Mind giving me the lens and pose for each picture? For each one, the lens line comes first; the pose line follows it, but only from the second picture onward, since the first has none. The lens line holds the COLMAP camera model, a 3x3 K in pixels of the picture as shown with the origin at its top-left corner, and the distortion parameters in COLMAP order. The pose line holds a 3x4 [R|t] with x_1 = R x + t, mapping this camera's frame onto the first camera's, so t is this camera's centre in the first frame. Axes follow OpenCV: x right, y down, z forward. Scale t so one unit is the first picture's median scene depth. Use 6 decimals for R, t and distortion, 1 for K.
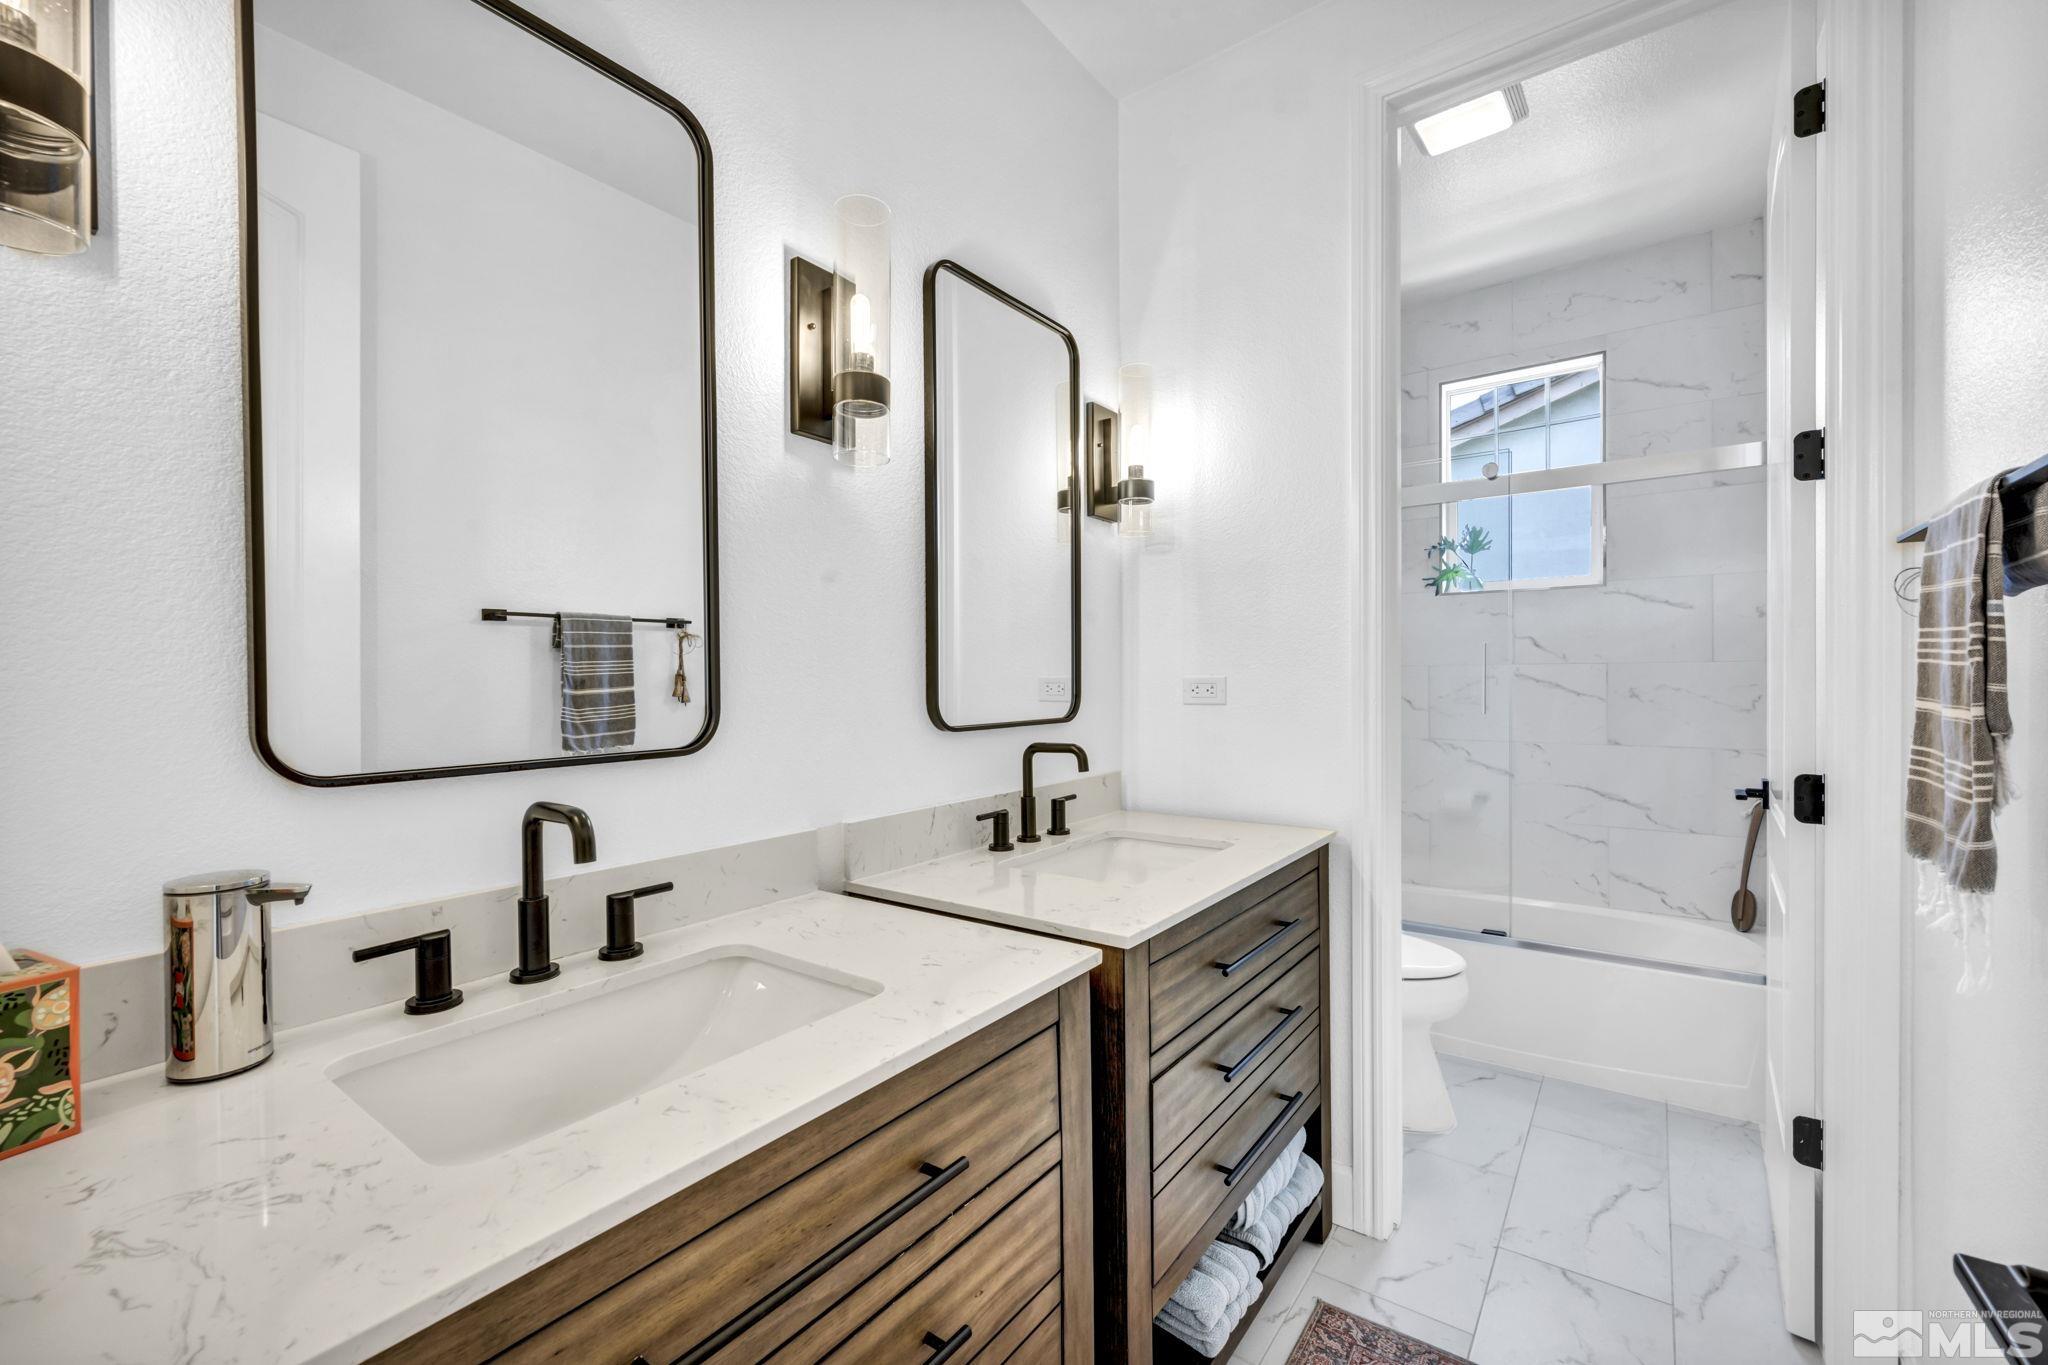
lens RADIAL K [[820.7, 0, 1026.7], [0, 820.7, 681.4], [0, 0, 1]] dist [0.001862, -0.000467]
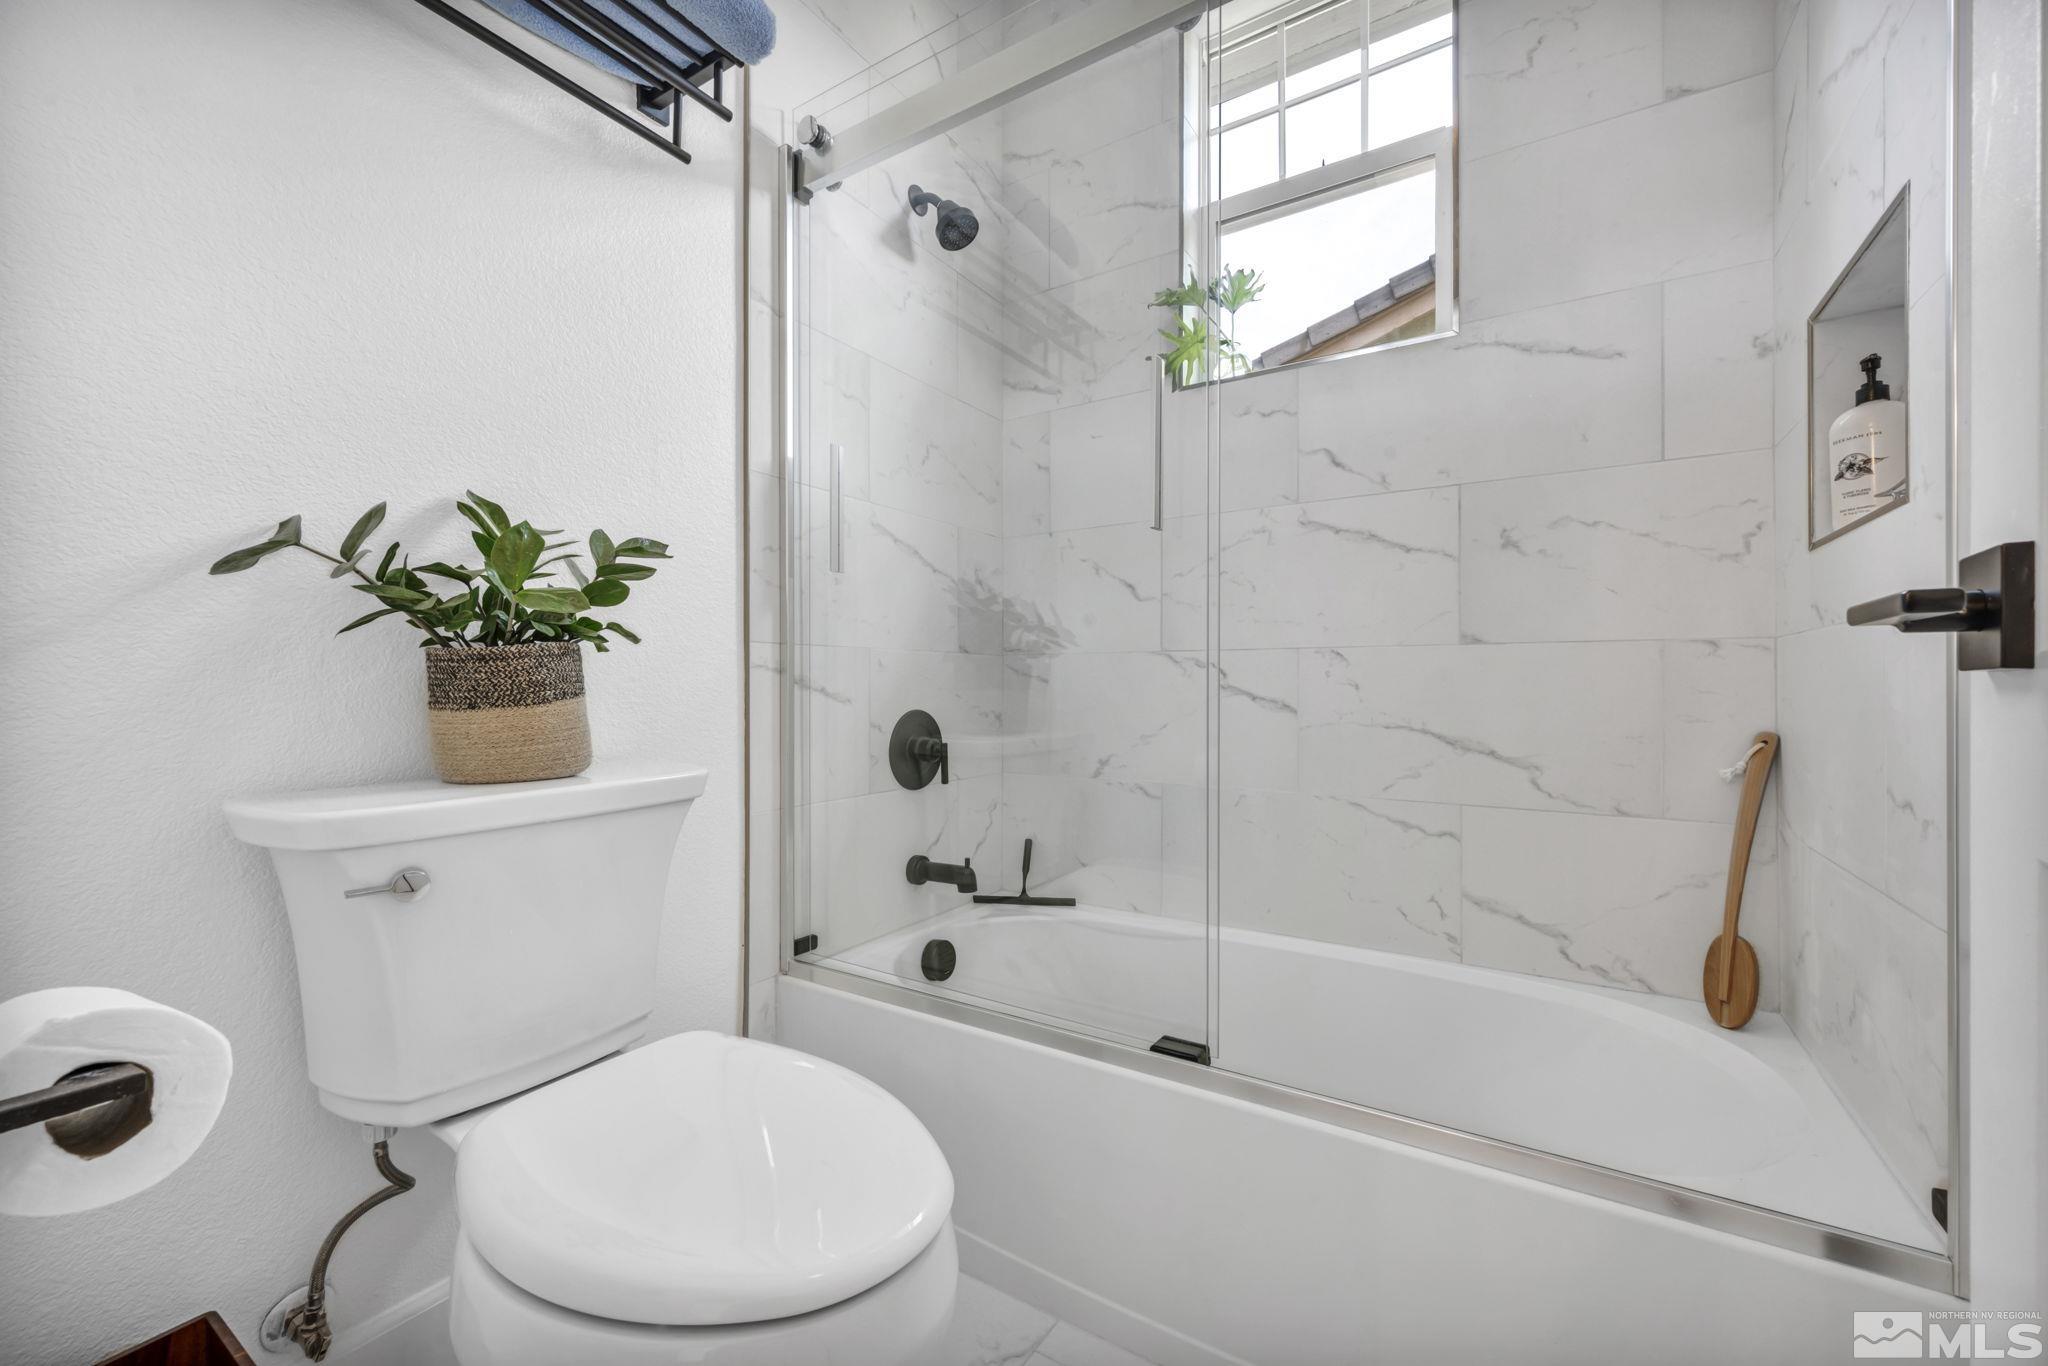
lens RADIAL K [[820.7, 0, 1018.8], [0, 820.7, 681.0], [0, 0, 1]] dist [0.001862, -0.000467]
pose [[0.997467, 0.006049, 0.070868, 0.402672], [-0.005484, 0.999952, -0.008170, 0.107390], [-0.070914, 0.007761, 0.997452, 0.517407]]
